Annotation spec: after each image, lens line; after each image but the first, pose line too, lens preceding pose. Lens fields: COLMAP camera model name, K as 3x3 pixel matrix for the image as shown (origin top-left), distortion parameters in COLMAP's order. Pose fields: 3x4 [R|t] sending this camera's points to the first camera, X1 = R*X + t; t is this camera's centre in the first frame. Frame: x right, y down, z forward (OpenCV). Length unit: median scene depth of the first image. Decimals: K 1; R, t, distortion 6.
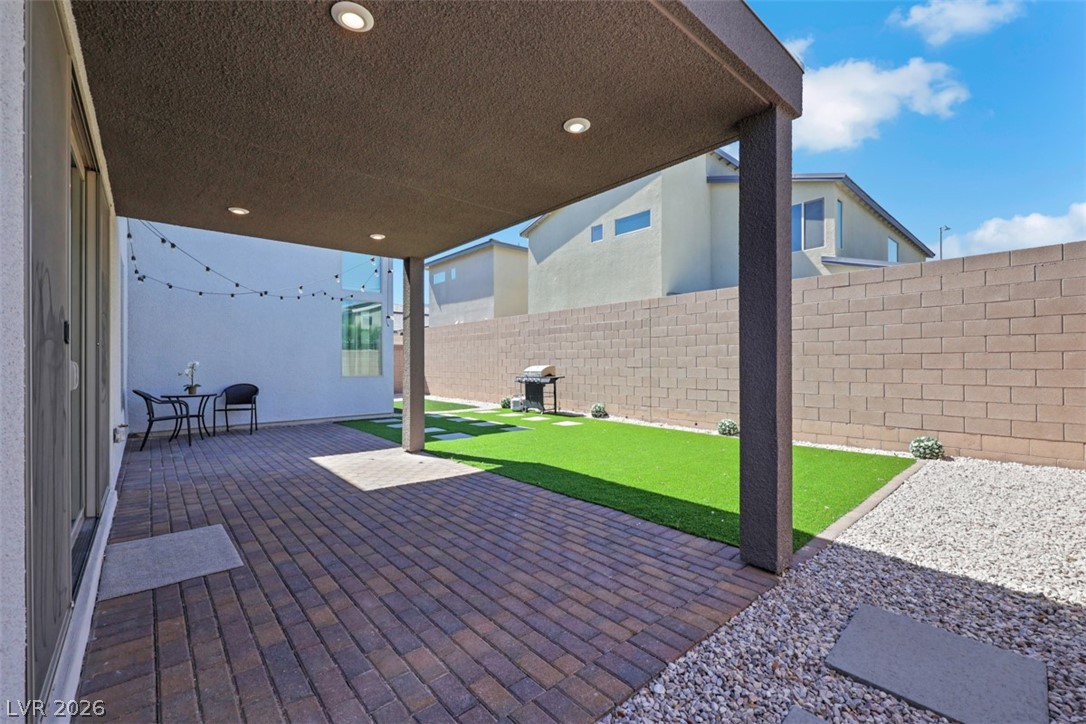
lens RADIAL K [[451.6, 0, 543.6], [0, 451.6, 359.2], [0, 0, 1]] dist [-0.001190, -0.000286]
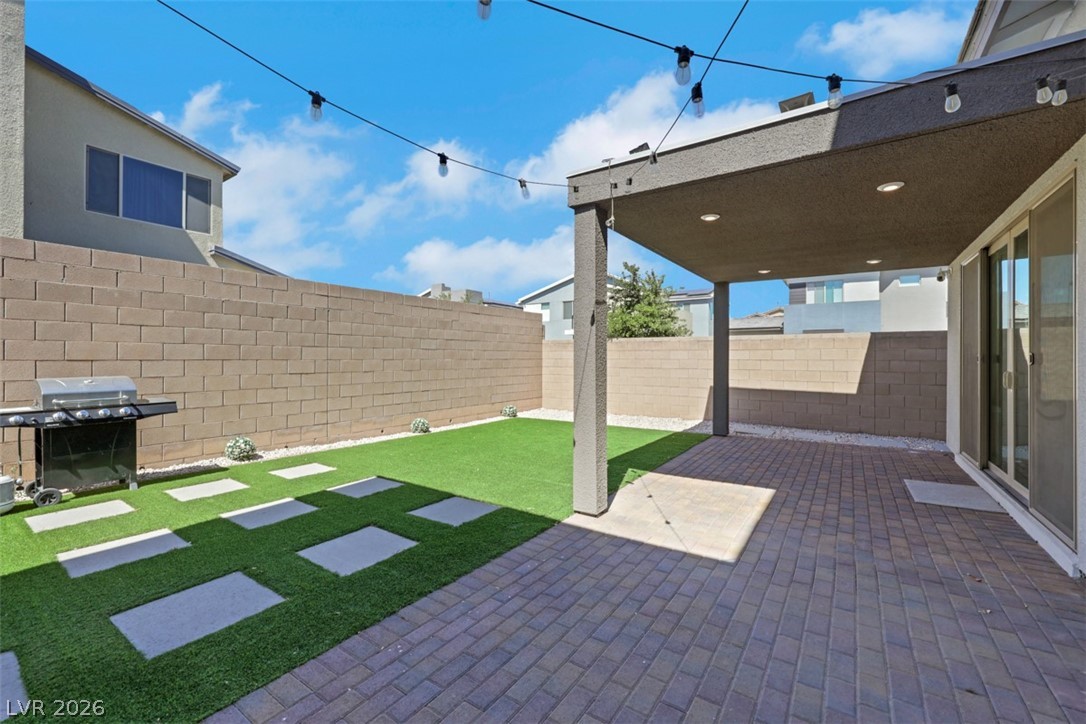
lens RADIAL K [[451.6, 0, 543.6], [0, 451.6, 359.2], [0, 0, 1]] dist [-0.001190, -0.000286]
pose [[-0.247201, -0.000384, 0.968964, -0.602382], [-0.007667, 0.999969, -0.001560, -0.006667], [-0.968934, -0.007815, -0.247196, 0.832830]]
